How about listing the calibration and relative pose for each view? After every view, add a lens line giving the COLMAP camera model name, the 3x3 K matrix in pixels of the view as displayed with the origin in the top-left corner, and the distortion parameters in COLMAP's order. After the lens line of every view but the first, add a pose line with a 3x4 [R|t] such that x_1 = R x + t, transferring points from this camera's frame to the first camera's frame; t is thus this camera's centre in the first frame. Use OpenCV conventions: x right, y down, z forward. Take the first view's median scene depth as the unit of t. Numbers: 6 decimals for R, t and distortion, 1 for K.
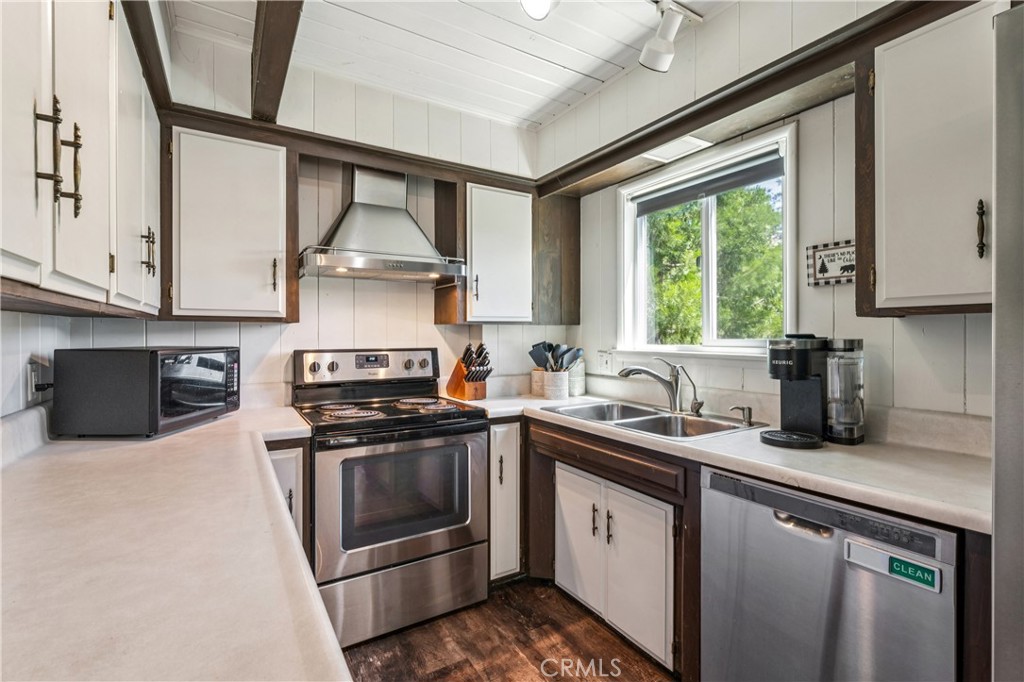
lens RADIAL K [[463.9, 0, 510.0], [0, 463.9, 341.8], [0, 0, 1]] dist [-0.002578, 0.000887]
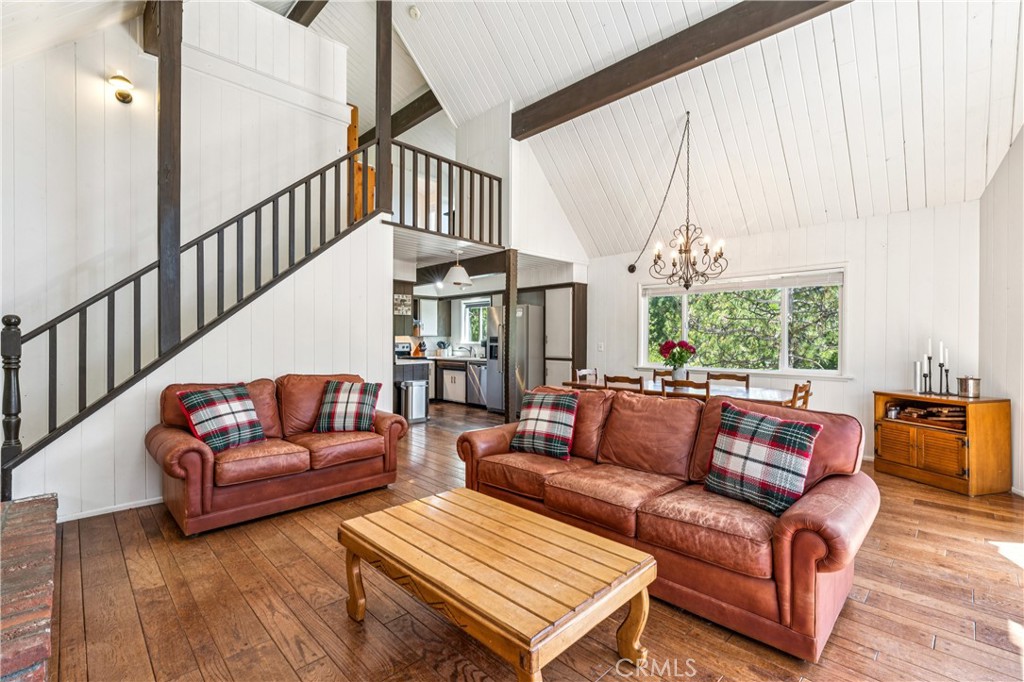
lens RADIAL K [[463.9, 0, 507.6], [0, 463.9, 337.7], [0, 0, 1]] dist [-0.002578, 0.000887]
pose [[0.976834, 0.004623, 0.213946, -0.199183], [-0.002237, 0.999933, -0.011395, 0.012901], [-0.213984, 0.010652, 0.976779, -2.750304]]
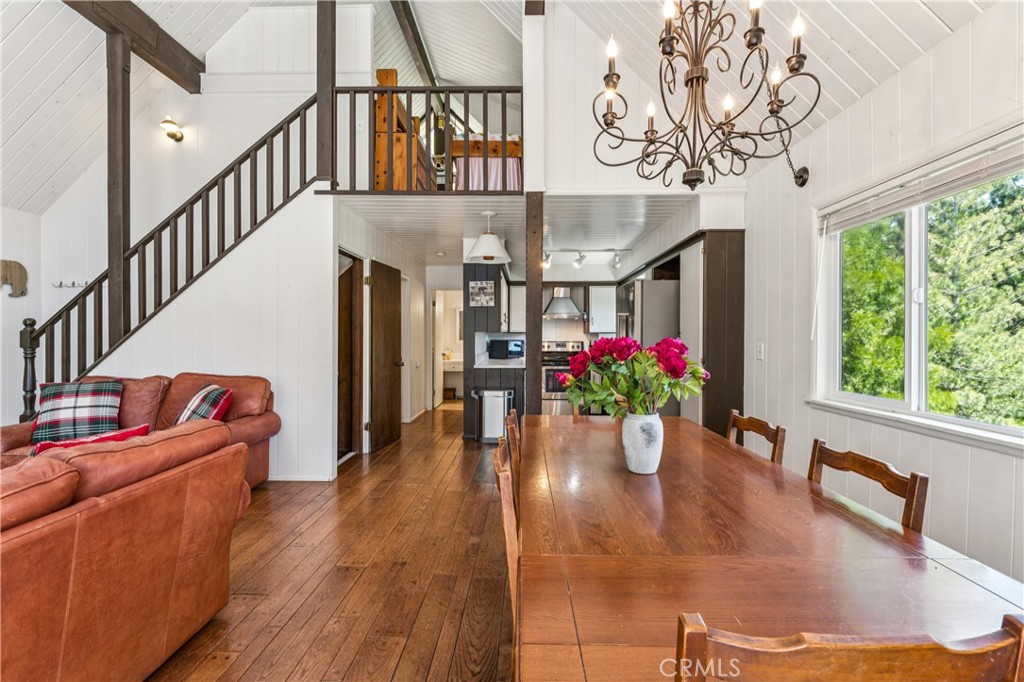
lens RADIAL K [[463.9, 0, 508.0], [0, 463.9, 336.3], [0, 0, 1]] dist [-0.002578, 0.000887]
pose [[0.824523, 0.002582, -0.565822, 1.124378], [-0.008059, 0.999942, -0.007181, 0.005682], [0.565770, 0.010481, 0.824496, -1.696526]]
